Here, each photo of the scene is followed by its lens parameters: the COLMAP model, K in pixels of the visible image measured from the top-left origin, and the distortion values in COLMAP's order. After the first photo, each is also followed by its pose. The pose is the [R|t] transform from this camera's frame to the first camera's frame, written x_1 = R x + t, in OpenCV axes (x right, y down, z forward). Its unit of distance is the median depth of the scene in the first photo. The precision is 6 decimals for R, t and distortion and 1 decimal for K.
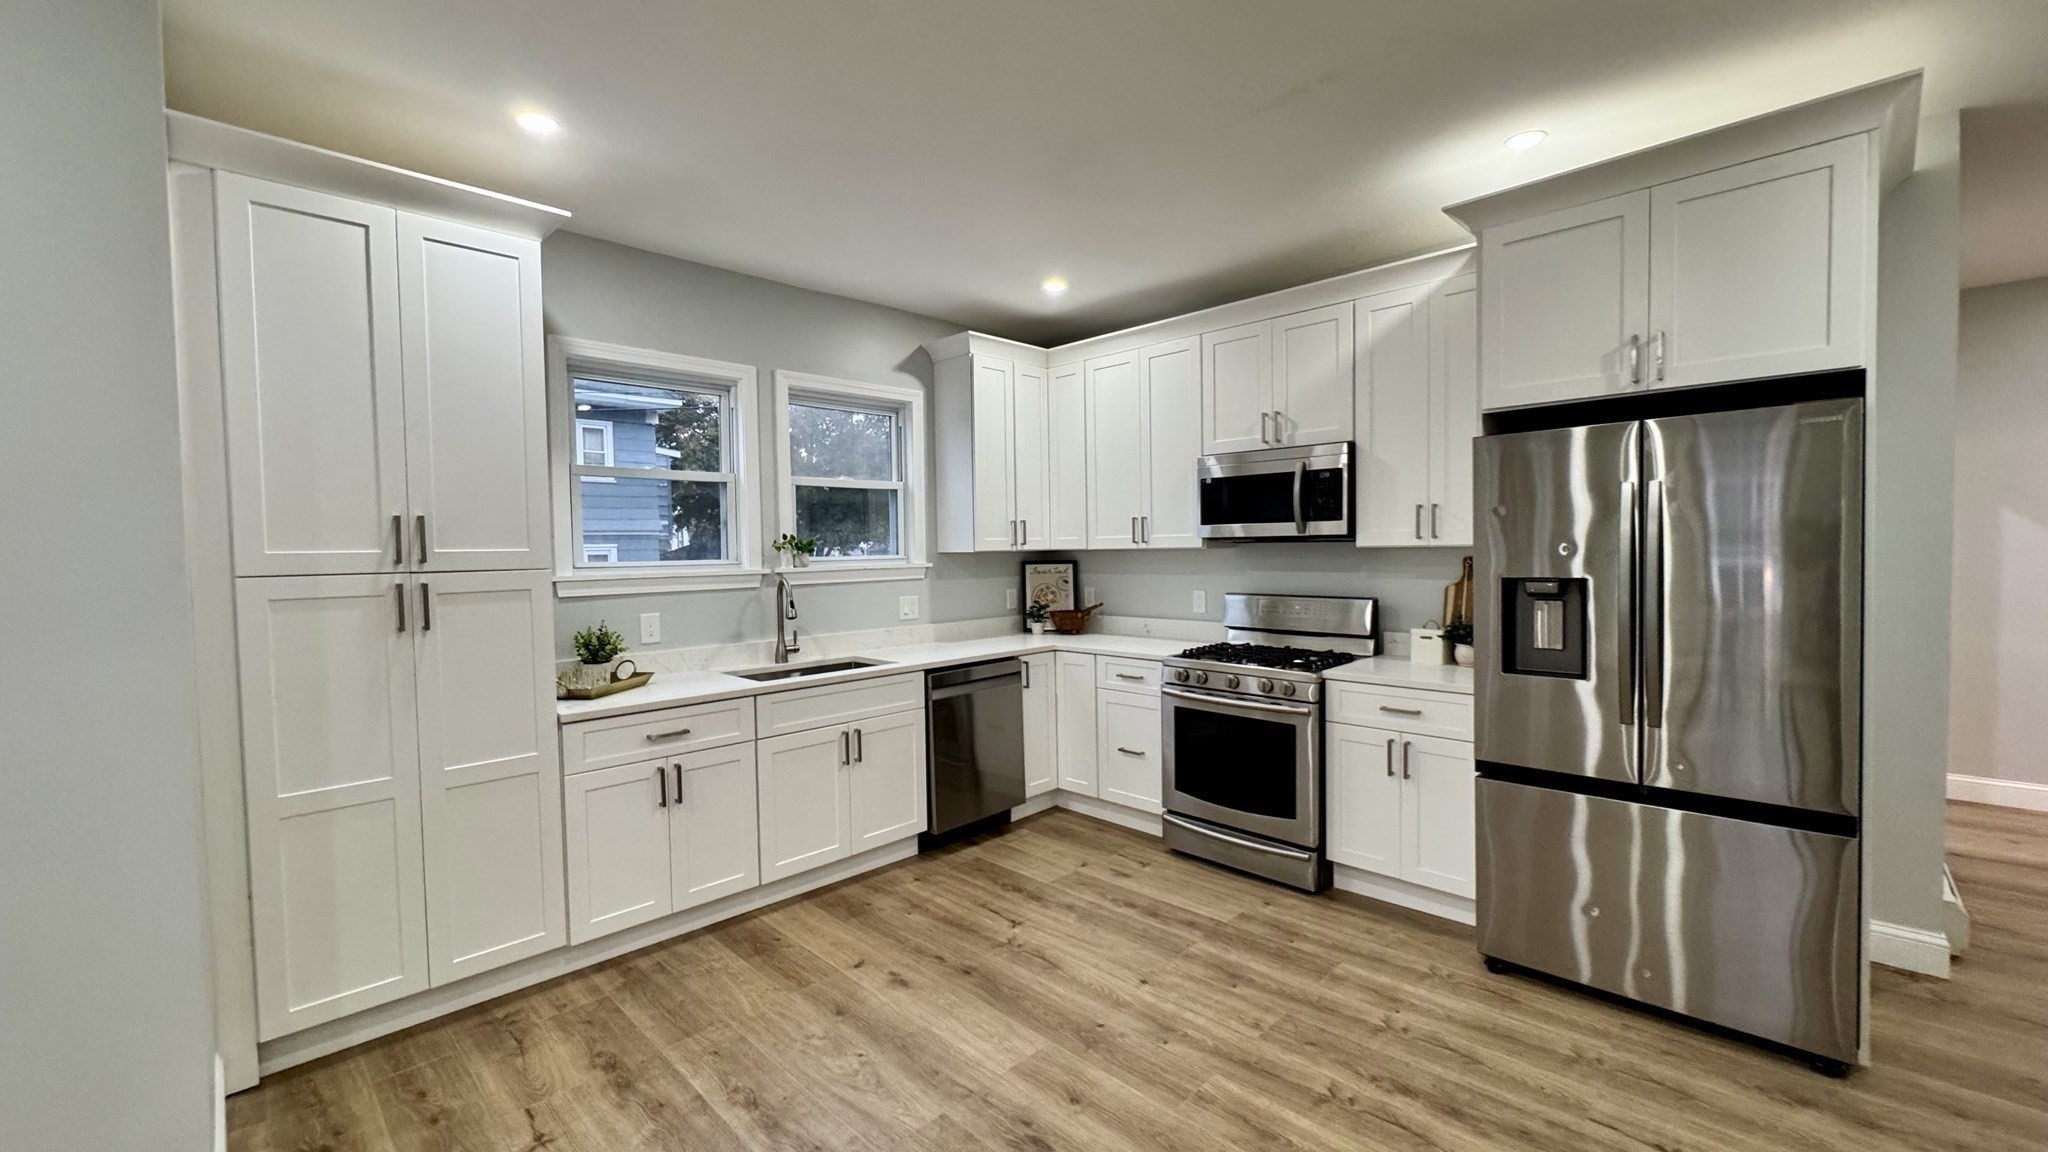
lens RADIAL K [[818.0, 0, 1024.7], [0, 818.0, 577.4], [0, 0, 1]] dist [-0.003109, -0.000047]
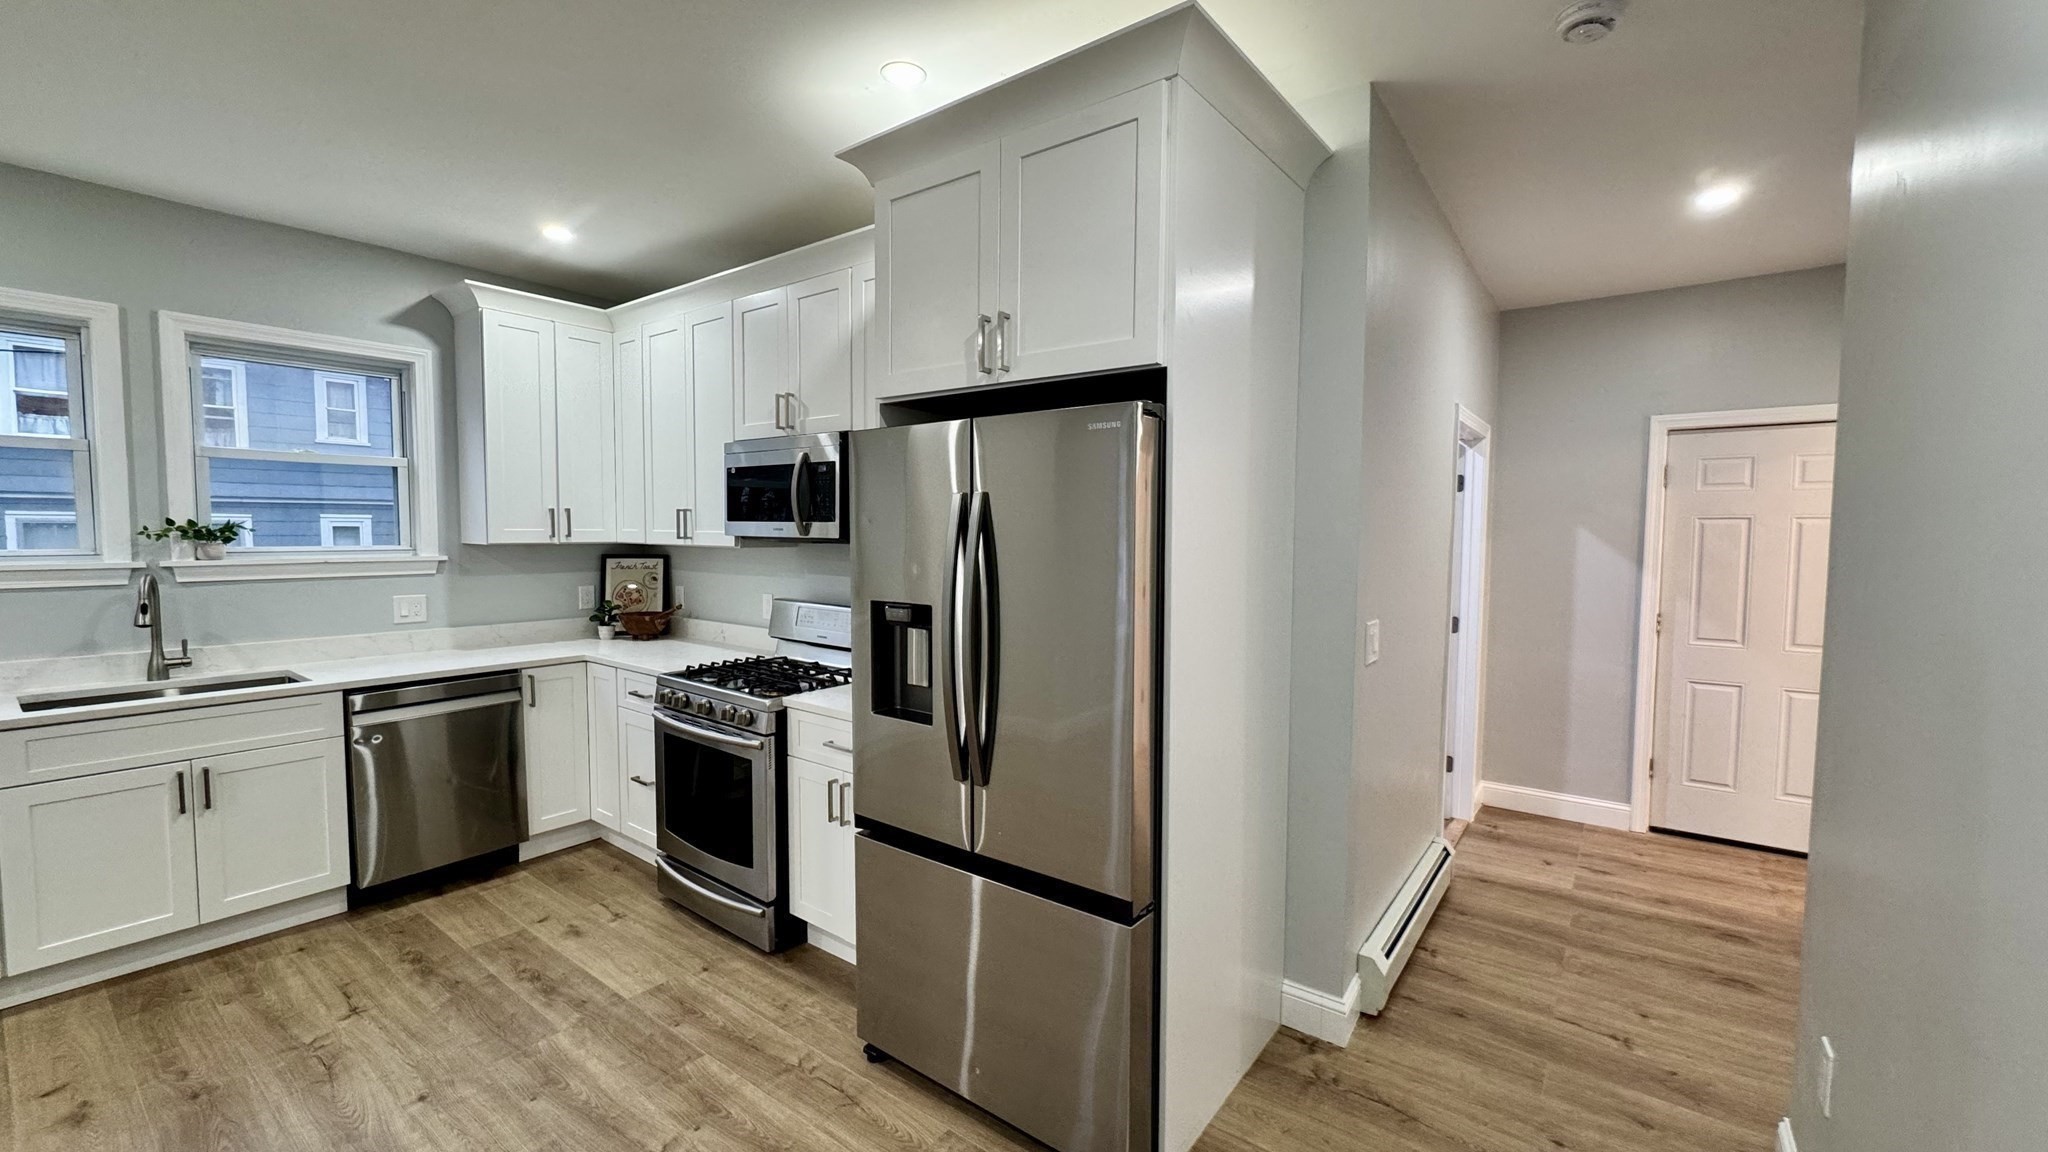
lens RADIAL K [[818.0, 0, 1024.7], [0, 818.0, 577.4], [0, 0, 1]] dist [-0.003109, -0.000047]
pose [[0.990832, 0.018553, 0.133819, 0.458130], [-0.021473, 0.999561, 0.020413, -0.031825], [-0.133382, -0.023099, 0.990795, 0.107573]]
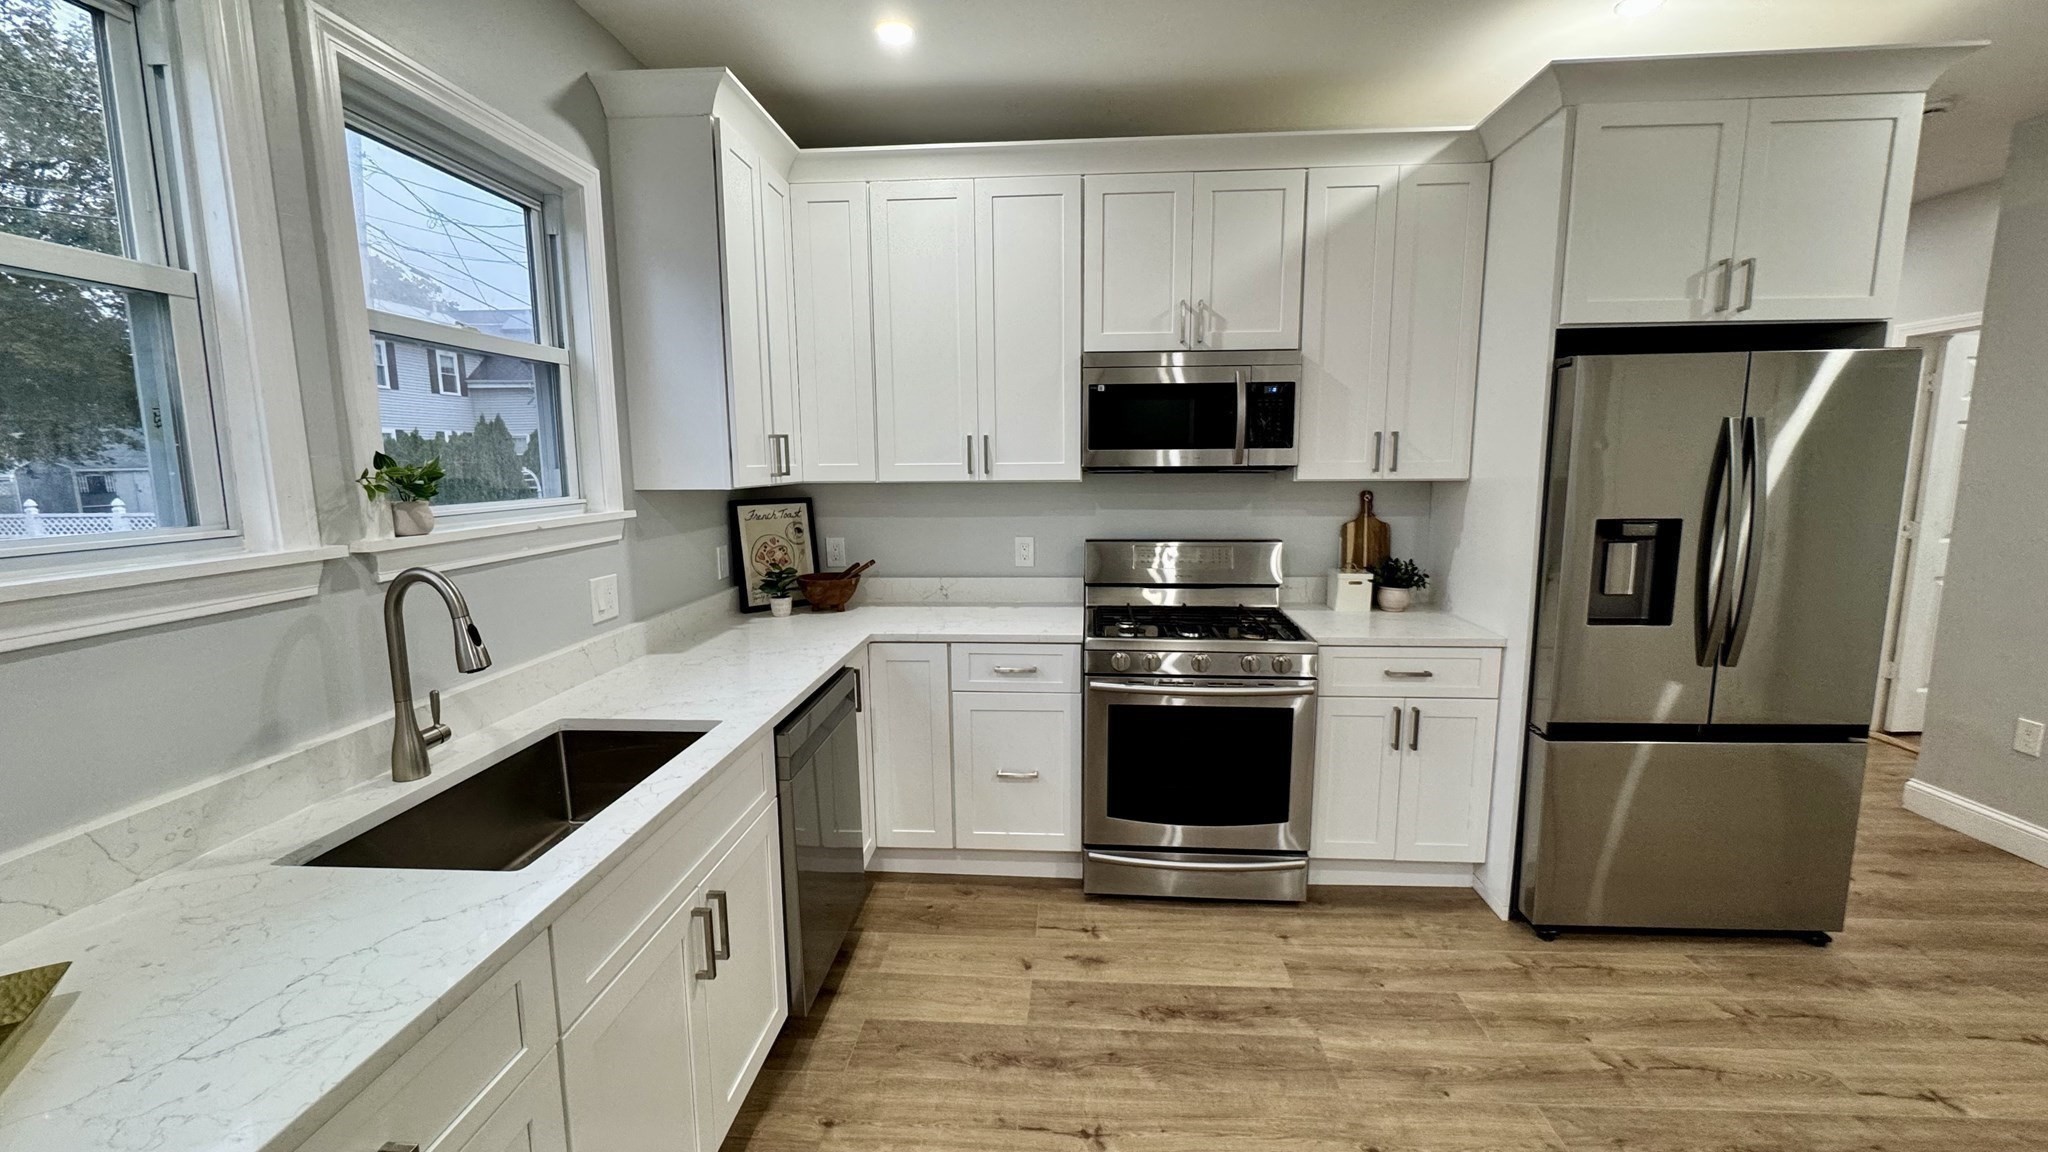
lens RADIAL K [[818.0, 0, 1024.7], [0, 818.0, 577.4], [0, 0, 1]] dist [-0.003109, -0.000047]
pose [[0.754569, -0.083001, 0.650951, -0.342684], [0.019925, 0.994409, 0.103698, -0.030492], [-0.655918, -0.065277, 0.752004, 0.537247]]
